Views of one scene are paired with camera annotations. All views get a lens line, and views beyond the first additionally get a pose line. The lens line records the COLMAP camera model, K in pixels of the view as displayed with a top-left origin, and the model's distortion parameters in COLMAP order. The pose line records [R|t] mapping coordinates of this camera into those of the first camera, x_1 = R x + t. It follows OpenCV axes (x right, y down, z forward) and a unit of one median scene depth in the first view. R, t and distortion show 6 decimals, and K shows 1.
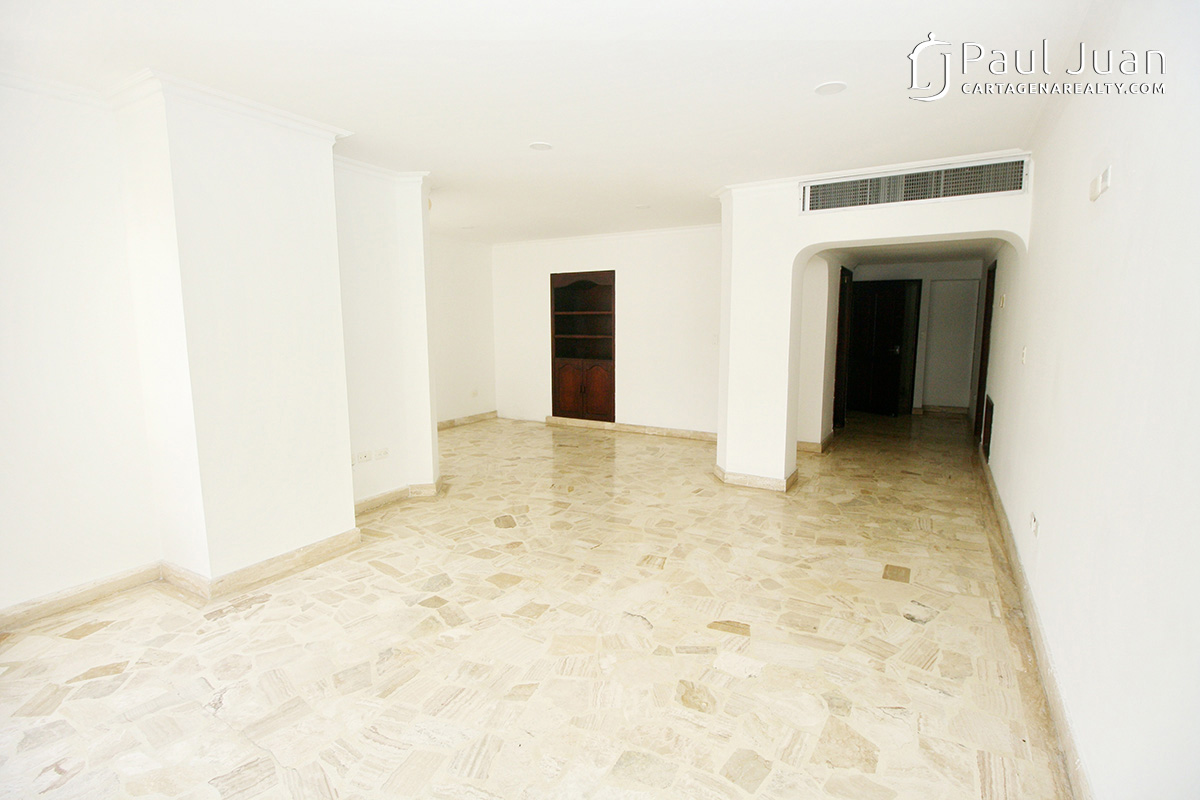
lens RADIAL K [[574.0, 0, 599.8], [0, 574.0, 399.9], [0, 0, 1]] dist [0.000069, 0.000019]
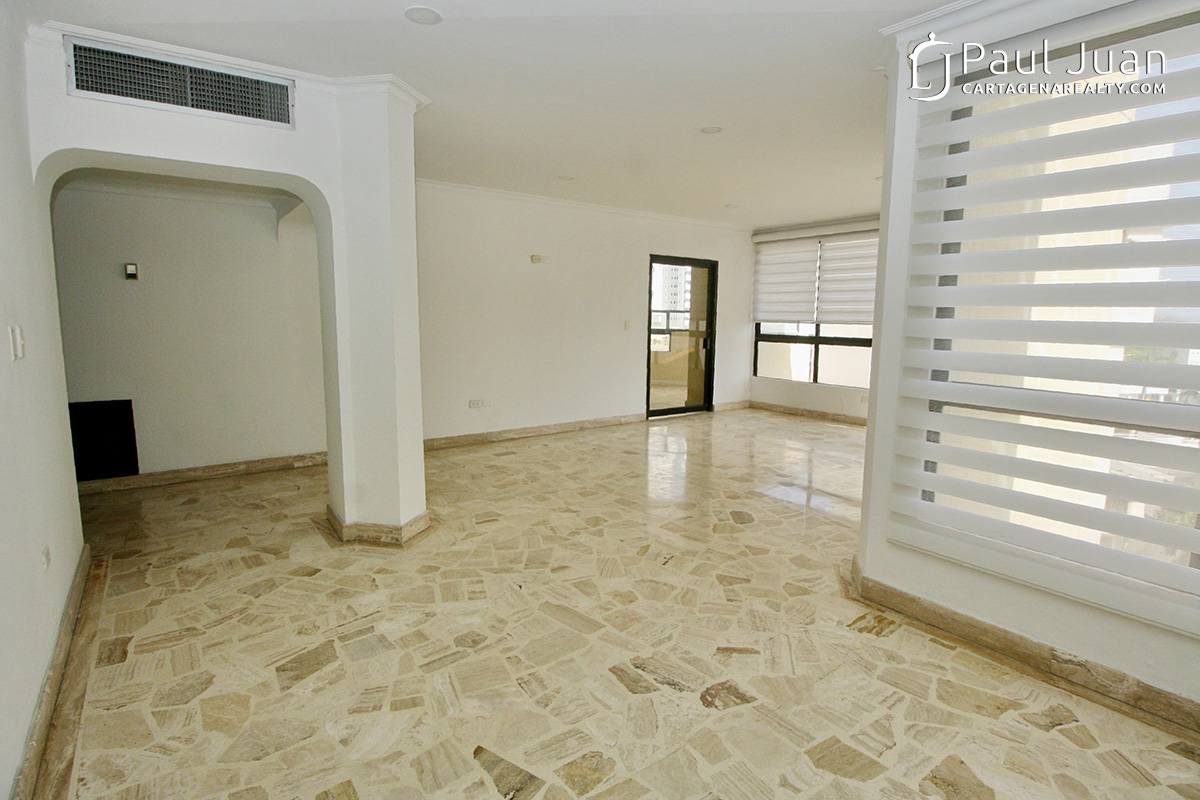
lens RADIAL K [[574.0, 0, 601.6], [0, 574.0, 393.4], [0, 0, 1]] dist [0.000069, 0.000019]
pose [[-0.925807, -0.059166, 0.373338, -0.269122], [0.041582, 0.965739, 0.256164, -0.213694], [-0.375703, 0.252683, -0.891627, 1.730829]]
